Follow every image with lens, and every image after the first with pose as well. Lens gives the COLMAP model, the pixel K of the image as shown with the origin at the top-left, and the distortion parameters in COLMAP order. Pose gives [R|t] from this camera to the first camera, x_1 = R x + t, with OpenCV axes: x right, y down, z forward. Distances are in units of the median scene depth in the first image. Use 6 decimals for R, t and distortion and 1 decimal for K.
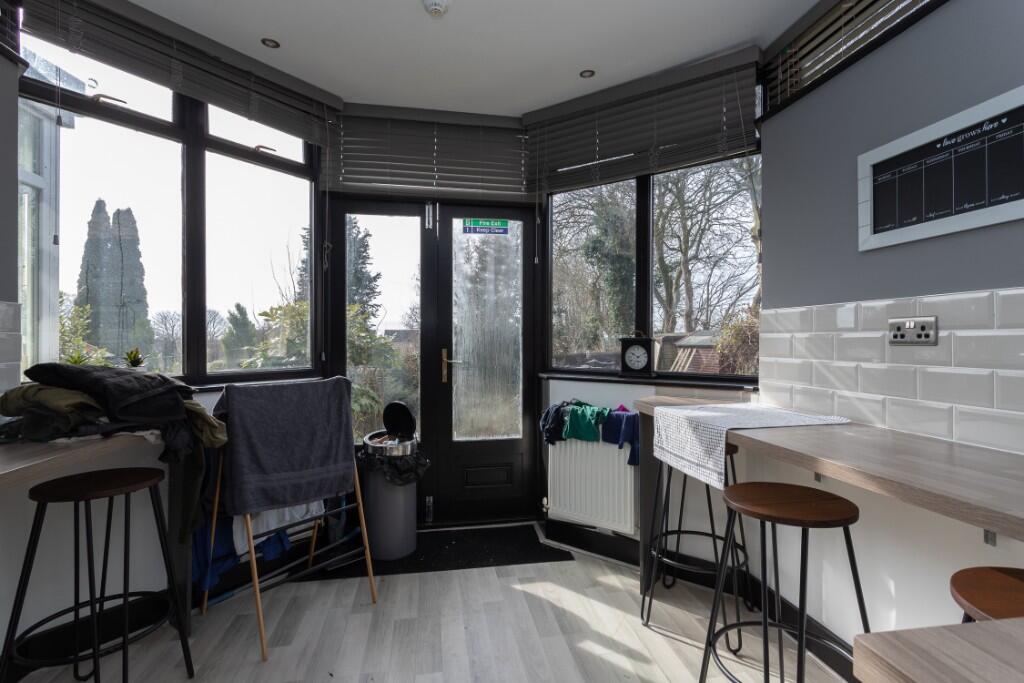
lens RADIAL K [[483.5, 0, 509.7], [0, 483.5, 340.6], [0, 0, 1]] dist [0.004307, 0.000358]
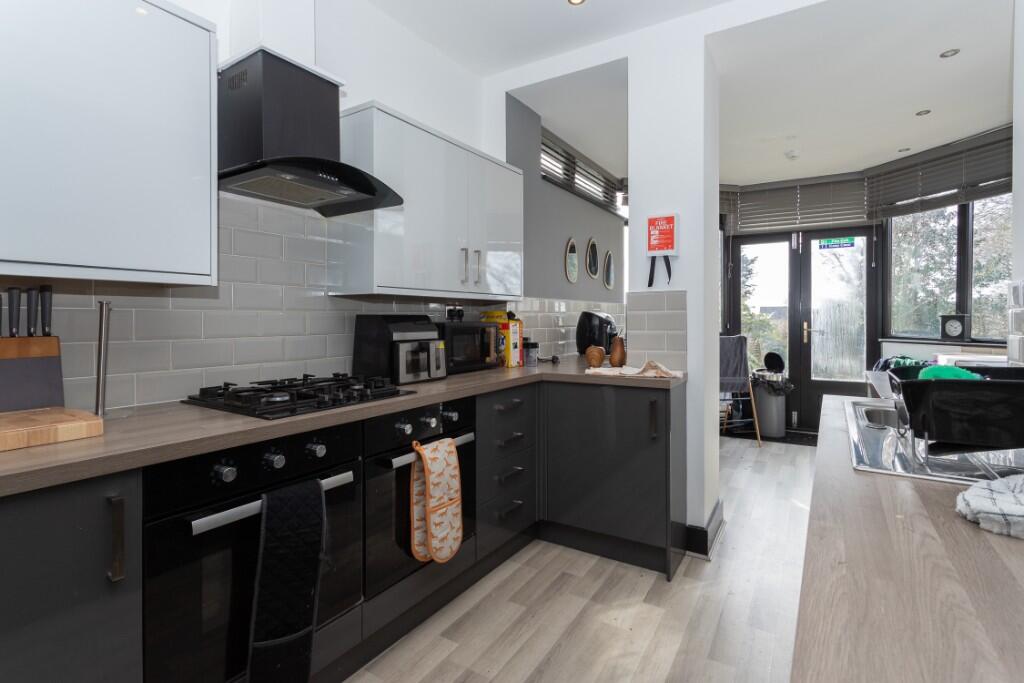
lens RADIAL K [[483.5, 0, 512.6], [0, 483.5, 317.0], [0, 0, 1]] dist [0.004307, 0.000358]
pose [[0.747668, -0.002309, -0.664069, 0.216431], [0.000242, 0.999995, -0.003204, 0.004869], [0.664073, 0.002235, 0.747664, -0.894880]]
